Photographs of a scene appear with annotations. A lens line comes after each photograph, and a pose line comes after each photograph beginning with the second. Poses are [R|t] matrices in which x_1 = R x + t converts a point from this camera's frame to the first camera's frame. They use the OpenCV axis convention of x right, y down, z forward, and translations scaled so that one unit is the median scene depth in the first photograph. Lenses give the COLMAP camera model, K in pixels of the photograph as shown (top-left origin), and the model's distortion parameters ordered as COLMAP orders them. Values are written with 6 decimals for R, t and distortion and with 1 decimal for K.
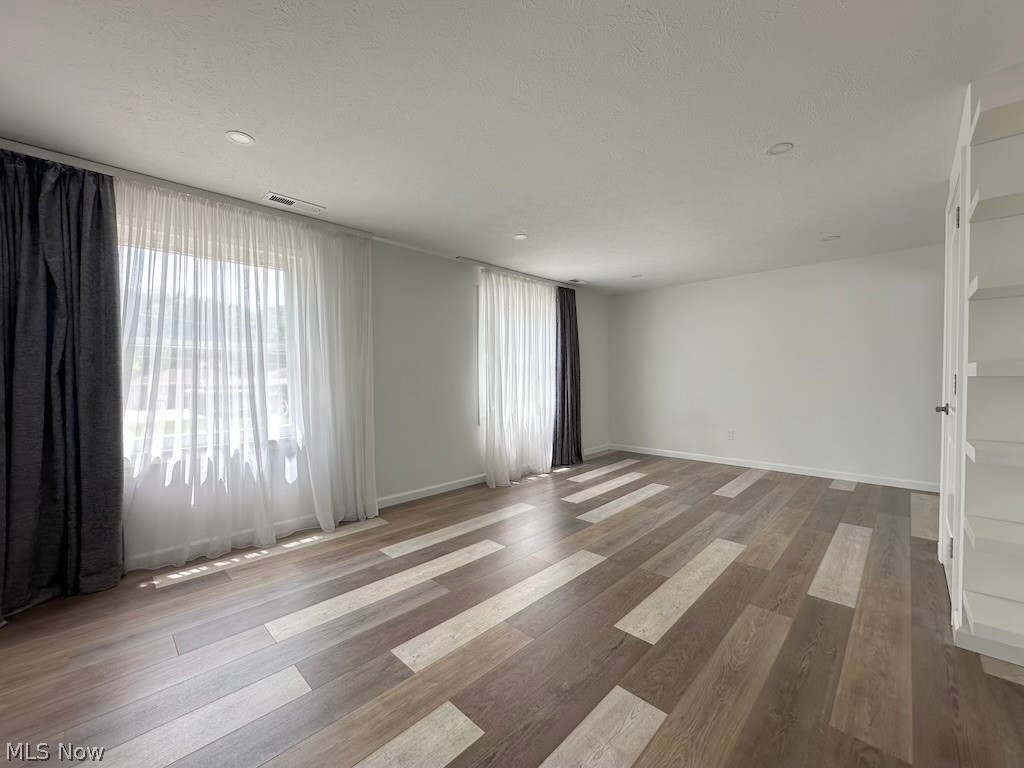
lens RADIAL K [[408.5, 0, 509.7], [0, 408.5, 387.8], [0, 0, 1]] dist [-0.005353, 0.001607]
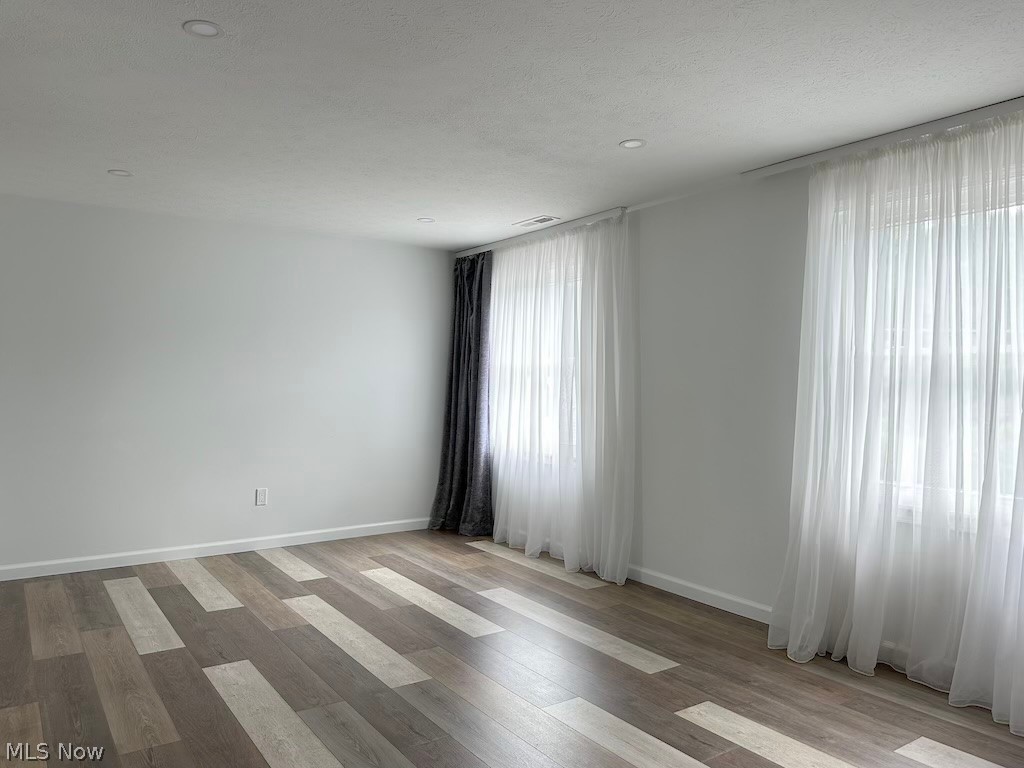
lens RADIAL K [[729.0, 0, 516.1], [0, 729.0, 374.6], [0, 0, 1]] dist [0.053784, -0.065243]
pose [[-0.179917, 0.000150, -0.983682, 1.309184], [-0.032531, 0.999452, 0.006102, -0.089231], [0.983144, 0.033098, -0.179814, 1.347172]]
